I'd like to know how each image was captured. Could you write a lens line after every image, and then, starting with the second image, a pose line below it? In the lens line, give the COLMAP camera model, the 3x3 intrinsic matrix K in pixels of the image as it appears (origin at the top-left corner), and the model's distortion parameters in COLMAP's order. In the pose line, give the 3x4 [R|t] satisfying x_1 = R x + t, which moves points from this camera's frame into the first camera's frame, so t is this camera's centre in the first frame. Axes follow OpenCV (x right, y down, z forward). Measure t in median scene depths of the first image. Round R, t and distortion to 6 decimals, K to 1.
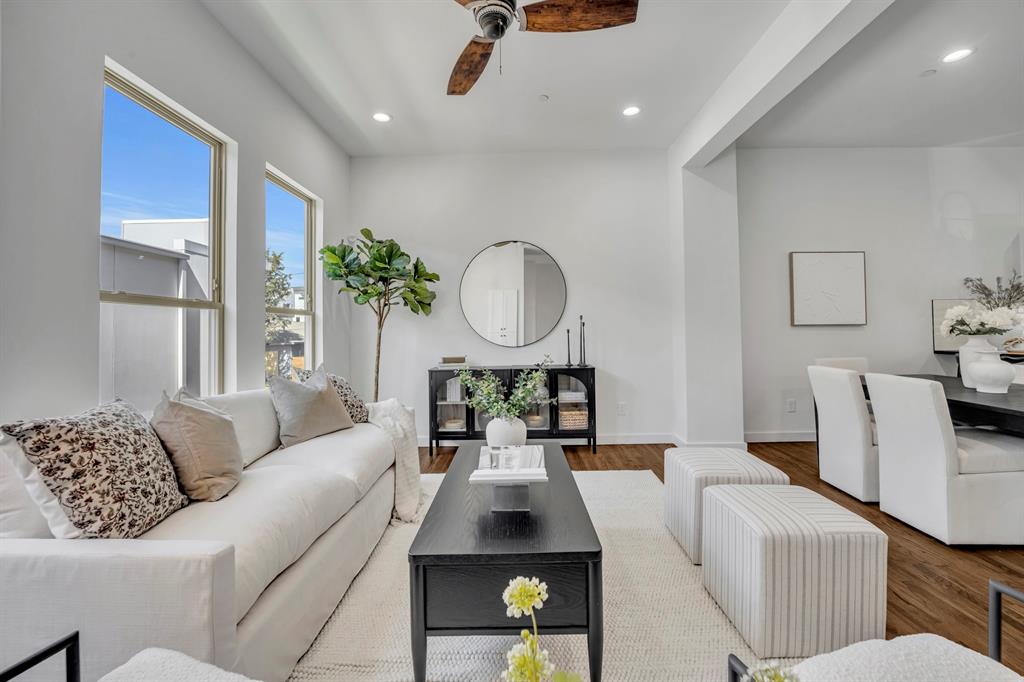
lens RADIAL K [[420.3, 0, 514.4], [0, 420.3, 330.5], [0, 0, 1]] dist [-0.021236, 0.001530]
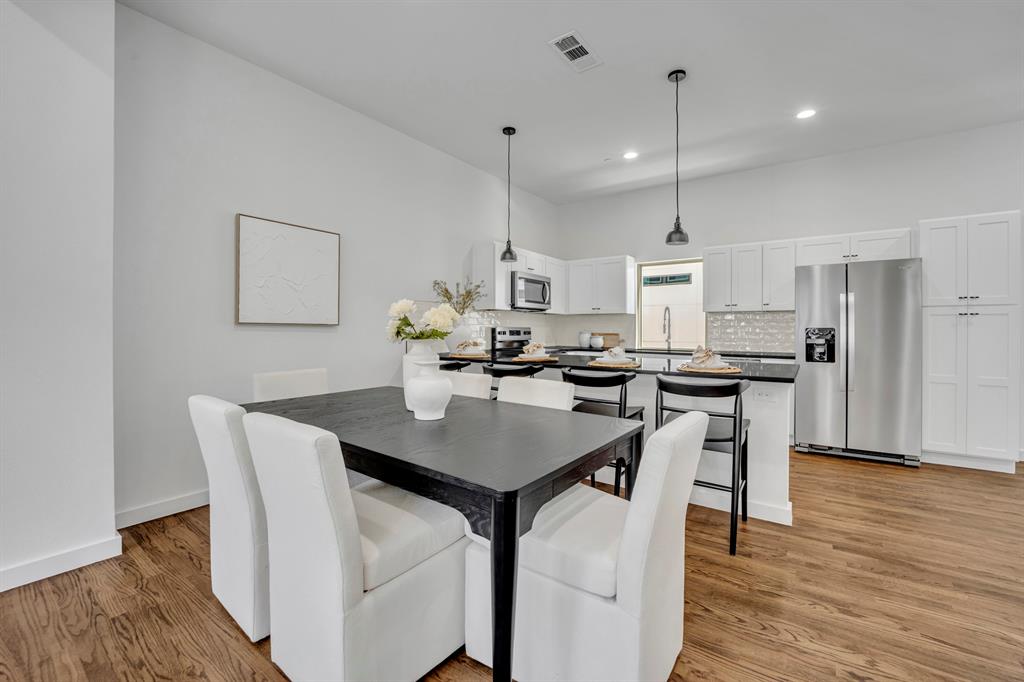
lens RADIAL K [[426.4, 0, 509.3], [0, 426.4, 329.7], [0, 0, 1]] dist [-0.021542, 0.001833]
pose [[0.576583, 0.018275, 0.816834, 0.396971], [-0.013253, 0.999827, -0.013014, 0.000973], [-0.816931, -0.003322, 0.576725, 0.282865]]
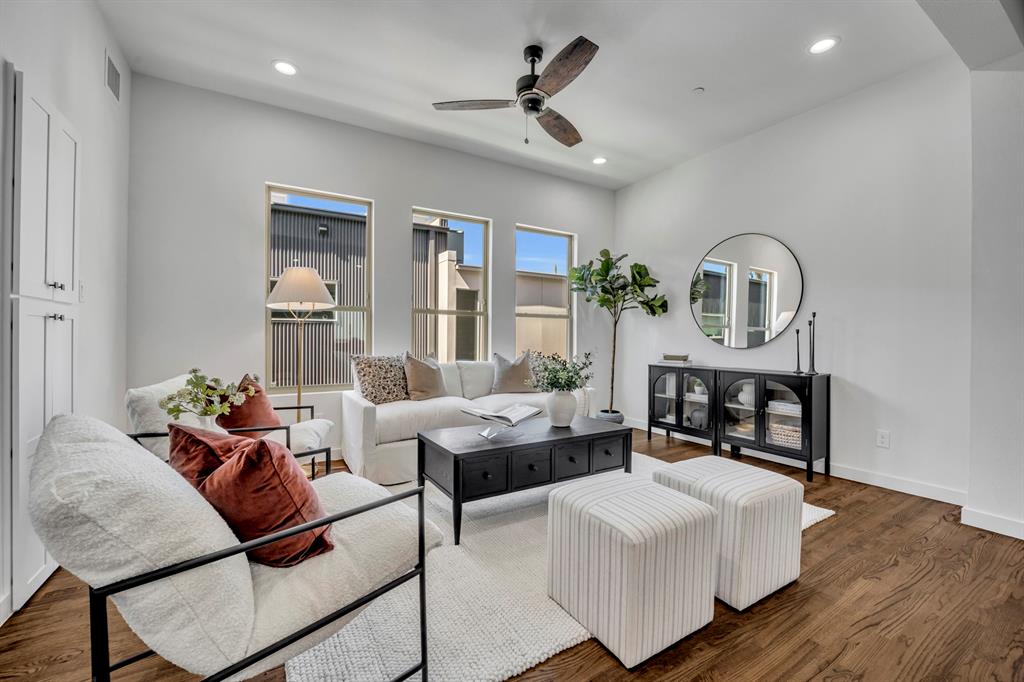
lens RADIAL K [[420.3, 0, 511.8], [0, 420.3, 335.6], [0, 0, 1]] dist [-0.021236, 0.001530]
pose [[0.523954, 0.014852, -0.851617, 0.567012], [-0.011769, 0.999879, 0.010197, 0.009628], [0.851665, 0.004680, 0.524065, 0.097971]]
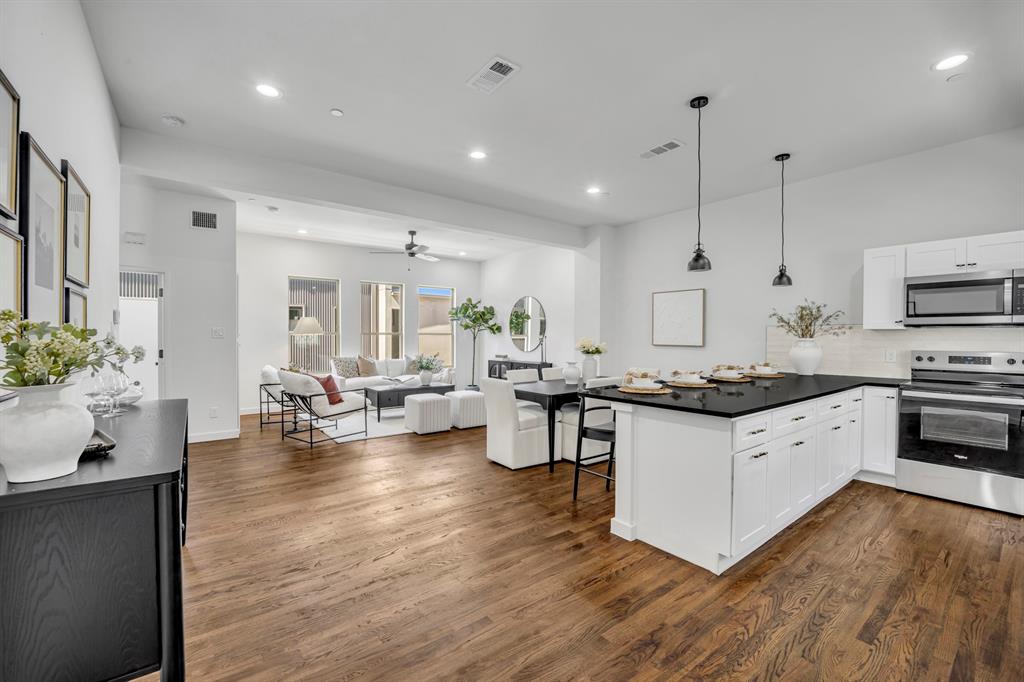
lens RADIAL K [[420.3, 0, 506.9], [0, 420.3, 342.1], [0, 0, 1]] dist [-0.021236, 0.001530]
pose [[0.614270, 0.026649, -0.788645, 1.570732], [-0.014115, 0.999641, 0.022784, -0.050439], [0.788969, -0.002864, 0.614426, -0.252814]]
